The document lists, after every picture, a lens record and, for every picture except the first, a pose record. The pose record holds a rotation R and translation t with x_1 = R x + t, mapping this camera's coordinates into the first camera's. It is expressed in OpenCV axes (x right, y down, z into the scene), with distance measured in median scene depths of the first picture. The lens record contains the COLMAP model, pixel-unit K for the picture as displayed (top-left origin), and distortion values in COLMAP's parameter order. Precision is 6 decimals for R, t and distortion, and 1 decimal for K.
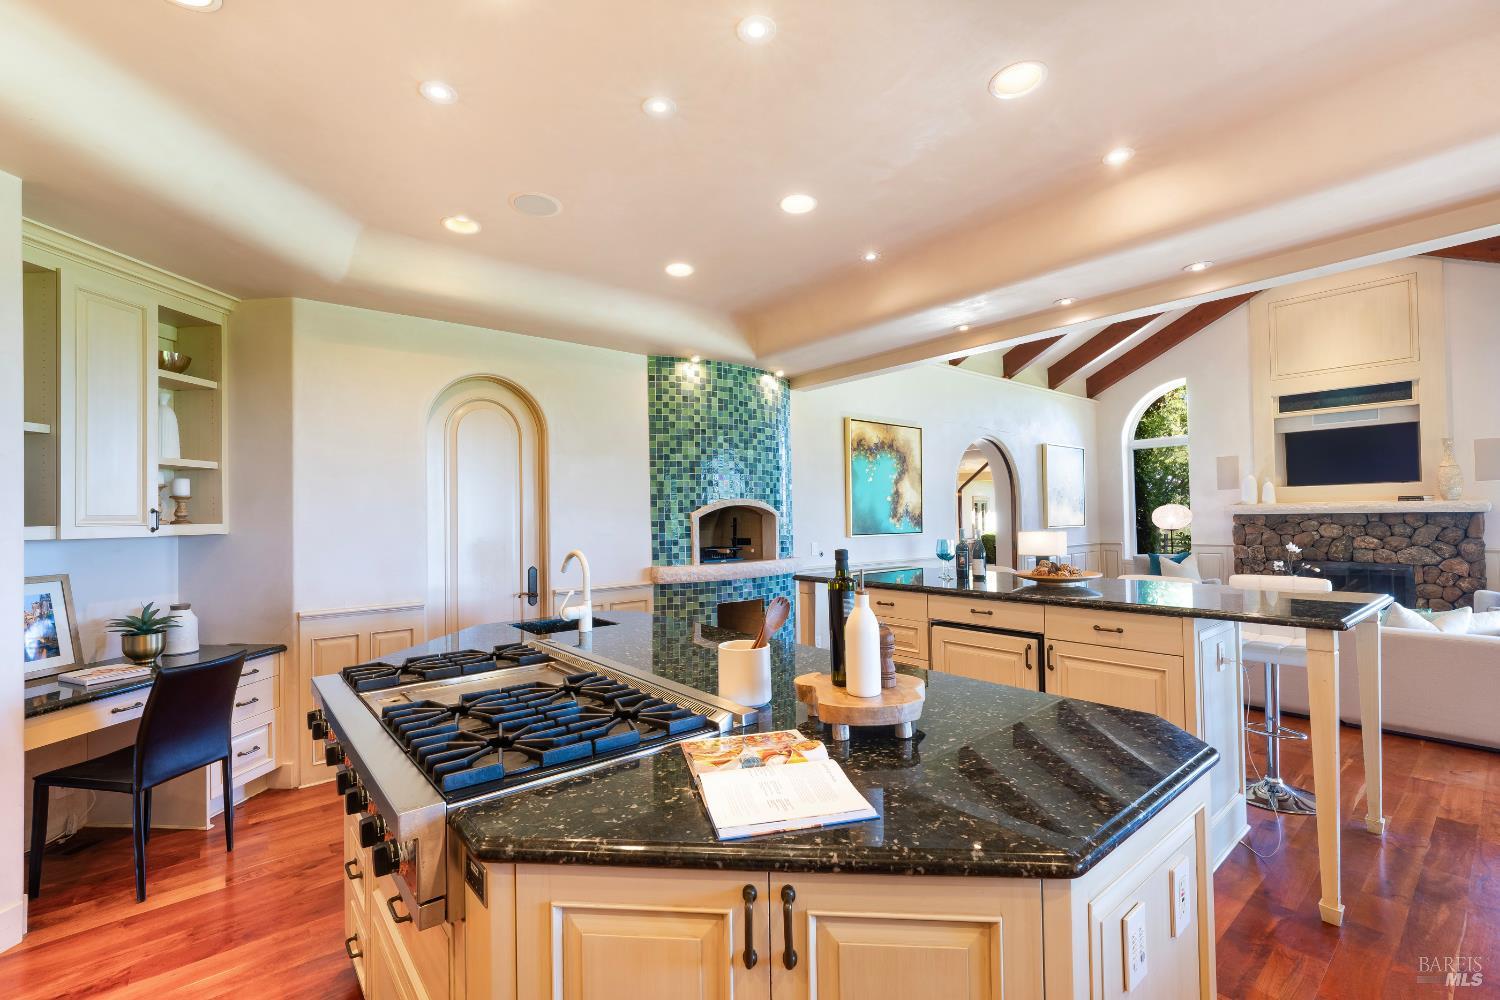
lens RADIAL K [[661.4, 0, 739.0], [0, 661.4, 503.1], [0, 0, 1]] dist [-0.002878, 0.001550]
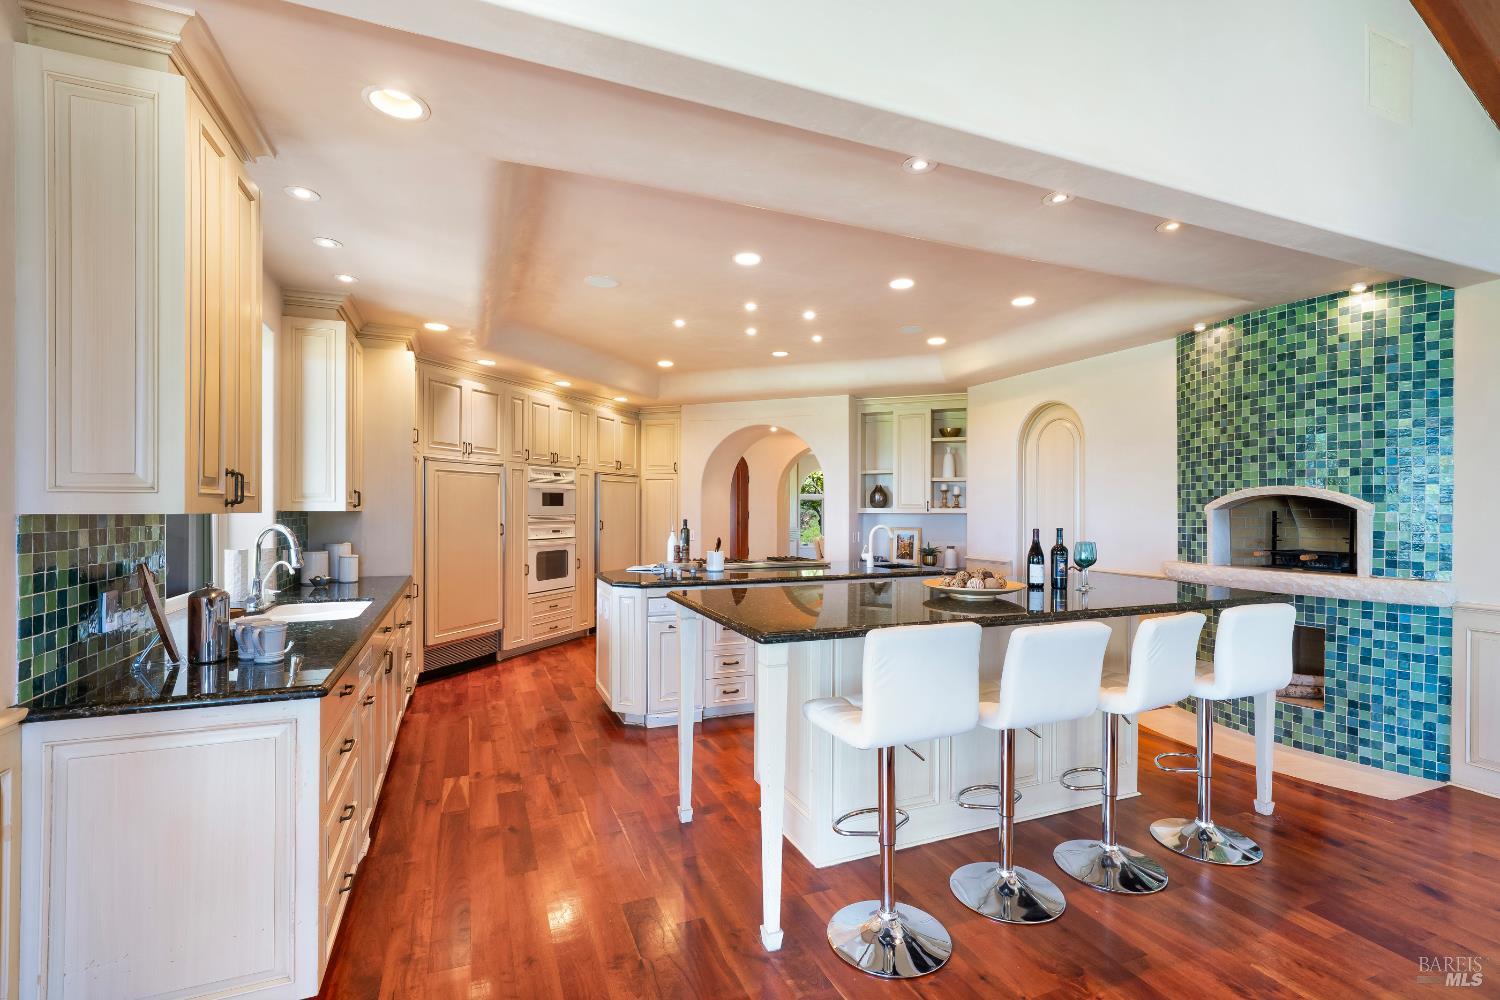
lens RADIAL K [[661.4, 0, 745.1], [0, 661.4, 508.4], [0, 0, 1]] dist [-0.002878, 0.001550]
pose [[-0.289968, 0.015871, -0.956905, 0.679009], [0.022131, 0.999706, 0.009875, -0.001389], [0.956780, -0.018314, -0.290235, 0.487182]]
